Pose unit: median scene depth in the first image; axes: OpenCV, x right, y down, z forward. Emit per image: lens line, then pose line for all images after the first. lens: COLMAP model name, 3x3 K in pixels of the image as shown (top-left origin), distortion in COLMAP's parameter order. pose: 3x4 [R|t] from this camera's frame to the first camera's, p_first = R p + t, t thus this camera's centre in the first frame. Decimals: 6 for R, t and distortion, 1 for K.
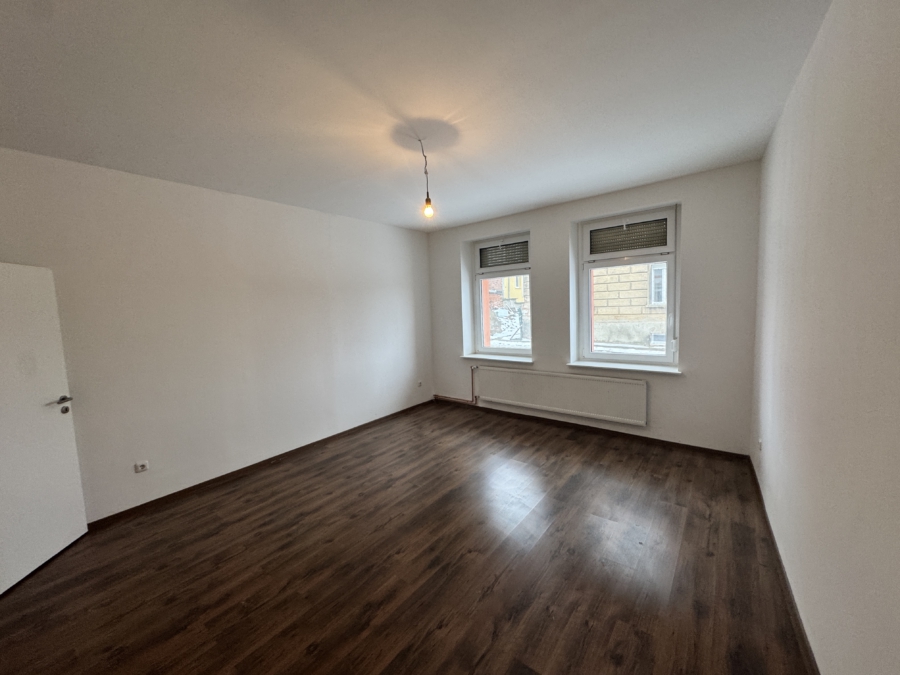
lens RADIAL K [[362.8, 0, 442.4], [0, 362.8, 342.0], [0, 0, 1]] dist [-0.002407, 0.000597]
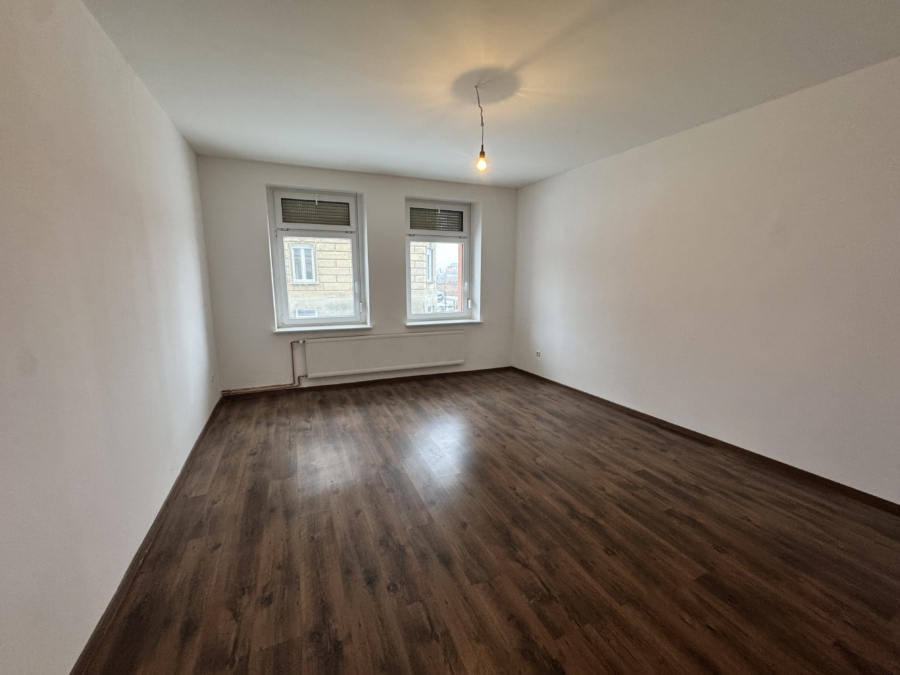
lens RADIAL K [[362.8, 0, 457.8], [0, 362.8, 341.7], [0, 0, 1]] dist [-0.002407, 0.000597]
pose [[0.451333, -0.114266, 0.885010, -0.664826], [0.069177, 0.993263, 0.092964, 0.021738], [-0.889670, 0.019264, 0.456197, 0.392920]]
